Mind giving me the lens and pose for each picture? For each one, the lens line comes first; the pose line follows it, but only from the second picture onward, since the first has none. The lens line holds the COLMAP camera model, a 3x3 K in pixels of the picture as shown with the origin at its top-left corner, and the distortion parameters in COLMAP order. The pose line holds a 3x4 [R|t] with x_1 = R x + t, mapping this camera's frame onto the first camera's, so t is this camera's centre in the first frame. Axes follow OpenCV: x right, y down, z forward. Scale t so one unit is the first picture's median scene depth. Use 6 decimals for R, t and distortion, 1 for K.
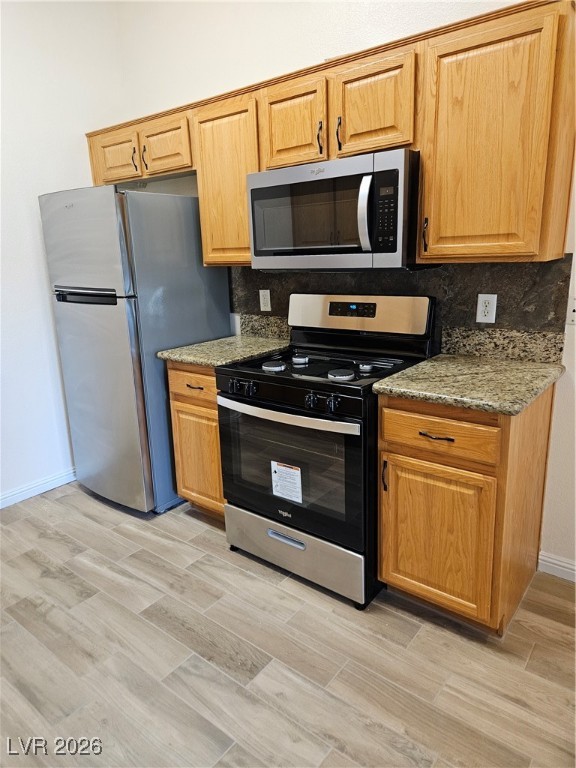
lens RADIAL K [[518.9, 0, 282.6], [0, 518.9, 376.6], [0, 0, 1]] dist [0.037555, -0.011990]
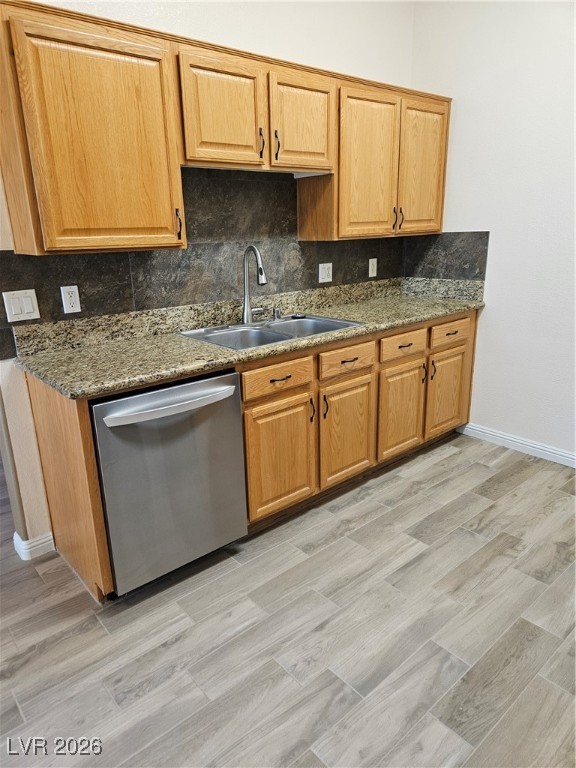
lens RADIAL K [[518.9, 0, 273.1], [0, 518.9, 373.9], [0, 0, 1]] dist [0.037555, -0.011990]
pose [[-0.183821, 0.317546, -0.930255, 0.527889], [-0.209766, 0.911908, 0.352734, -0.172353], [0.960317, 0.259976, -0.101018, 0.558616]]
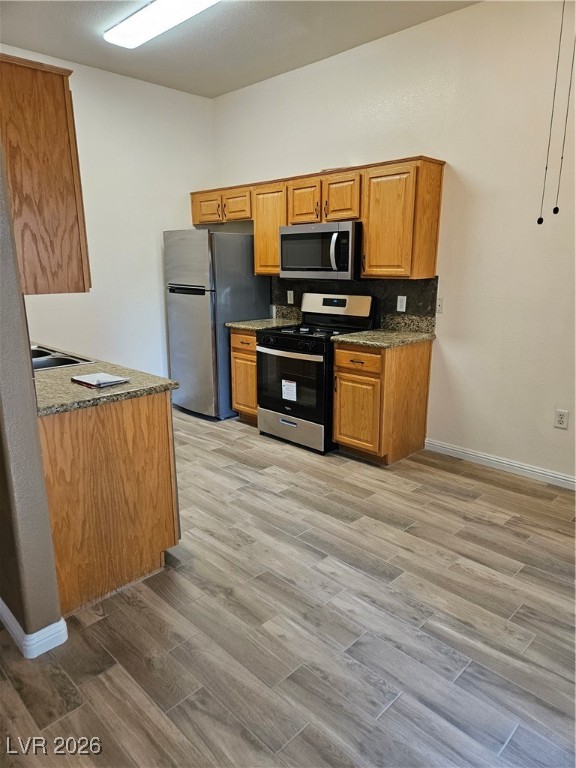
lens RADIAL K [[518.9, 0, 292.5], [0, 518.9, 387.5], [0, 0, 1]] dist [0.037555, -0.011990]
pose [[0.994186, 0.057390, -0.091106, 0.197535], [-0.057436, 0.998347, 0.002115, 0.192949], [0.091077, 0.003130, 0.995839, -0.914004]]
